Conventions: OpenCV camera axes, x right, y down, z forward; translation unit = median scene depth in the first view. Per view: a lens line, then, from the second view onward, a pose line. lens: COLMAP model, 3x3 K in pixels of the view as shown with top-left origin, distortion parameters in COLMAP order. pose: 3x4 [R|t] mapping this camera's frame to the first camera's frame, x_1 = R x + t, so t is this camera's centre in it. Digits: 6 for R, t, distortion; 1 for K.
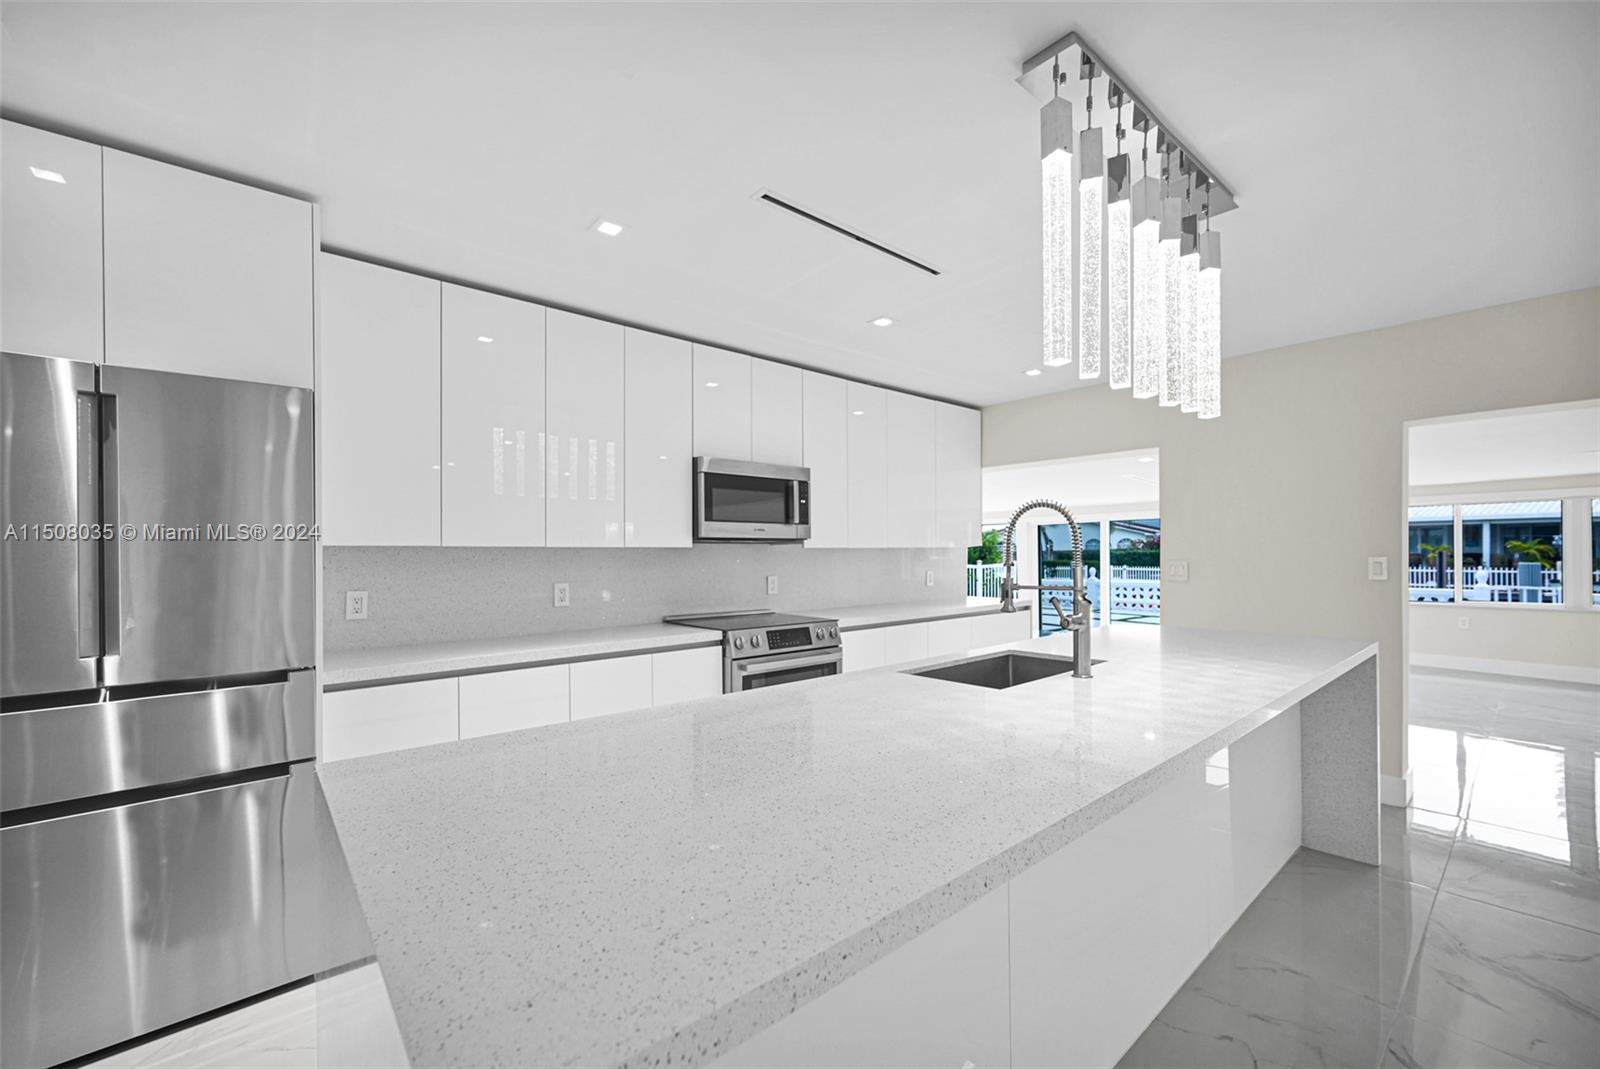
lens RADIAL K [[642.2, 0, 802.9], [0, 642.2, 555.2], [0, 0, 1]] dist [-0.001673, 0.000092]
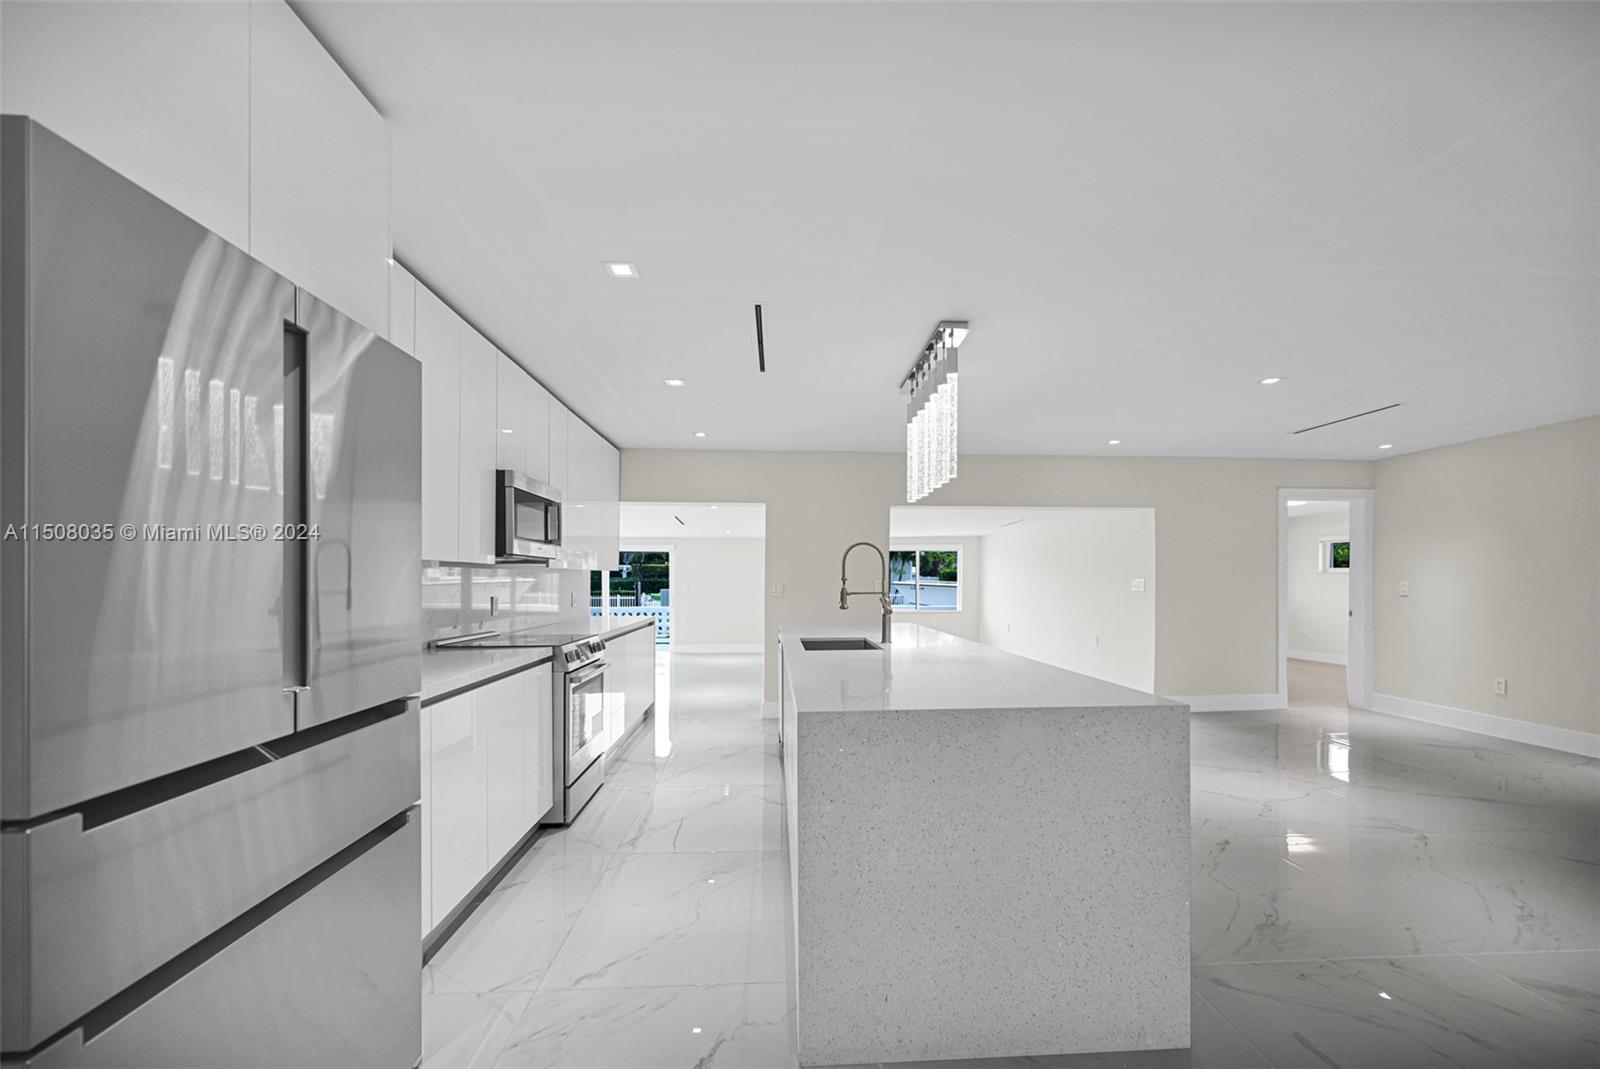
lens RADIAL K [[654.4, 0, 808.4], [0, 654.4, 574.5], [0, 0, 1]] dist [0.011971, 0.000269]
pose [[0.613257, 0.009302, 0.789828, -0.624982], [0.006091, 0.999845, -0.016505, 0.020856], [-0.789860, 0.014933, 0.613106, 0.029851]]
